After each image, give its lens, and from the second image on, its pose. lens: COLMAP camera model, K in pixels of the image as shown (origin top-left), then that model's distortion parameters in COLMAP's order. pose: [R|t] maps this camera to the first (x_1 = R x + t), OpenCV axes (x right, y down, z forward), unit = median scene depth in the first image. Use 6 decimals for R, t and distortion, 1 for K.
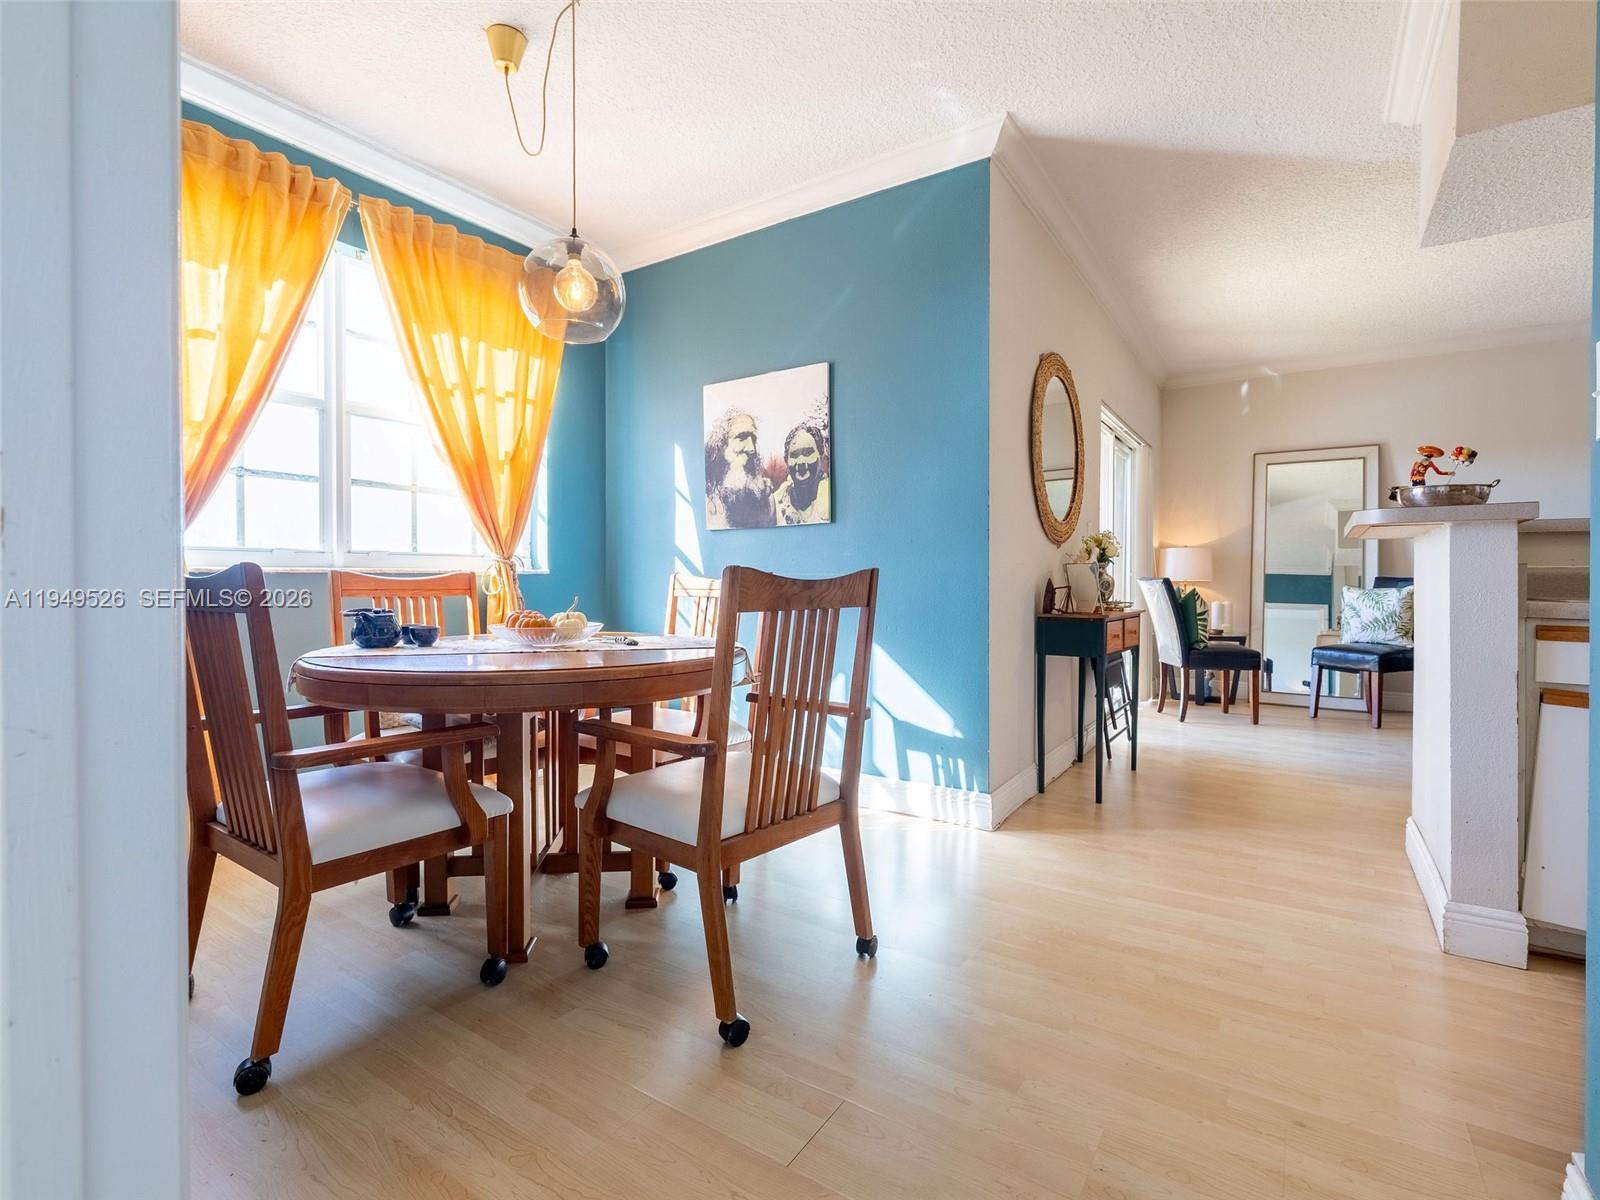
lens RADIAL K [[760.6, 0, 787.3], [0, 760.6, 594.5], [0, 0, 1]] dist [-0.000419, -0.000296]
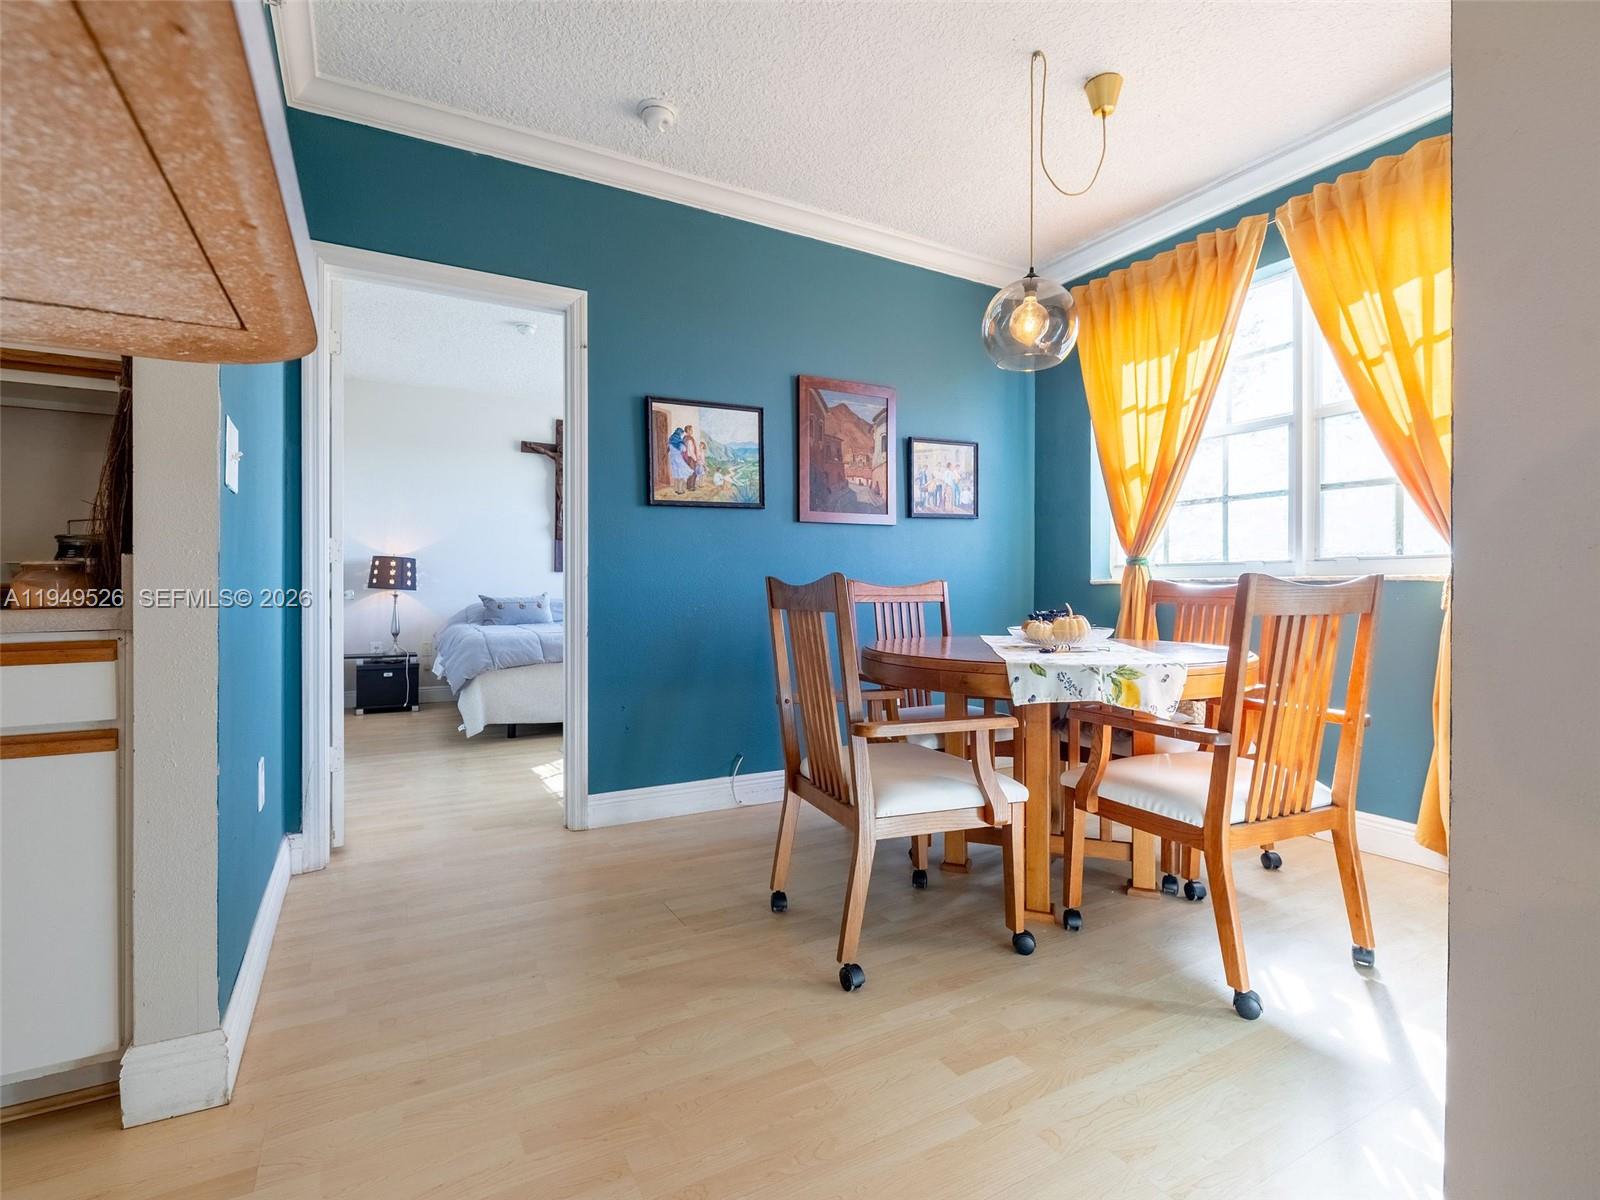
lens RADIAL K [[780.0, 0, 797.4], [0, 780.0, 595.2], [0, 0, 1]] dist [0.002123, 0.000158]
pose [[-0.456527, 0.002513, -0.889706, 0.664655], [-0.019831, 0.999719, 0.012999, -0.011152], [0.889489, 0.023578, -0.456348, 0.924736]]
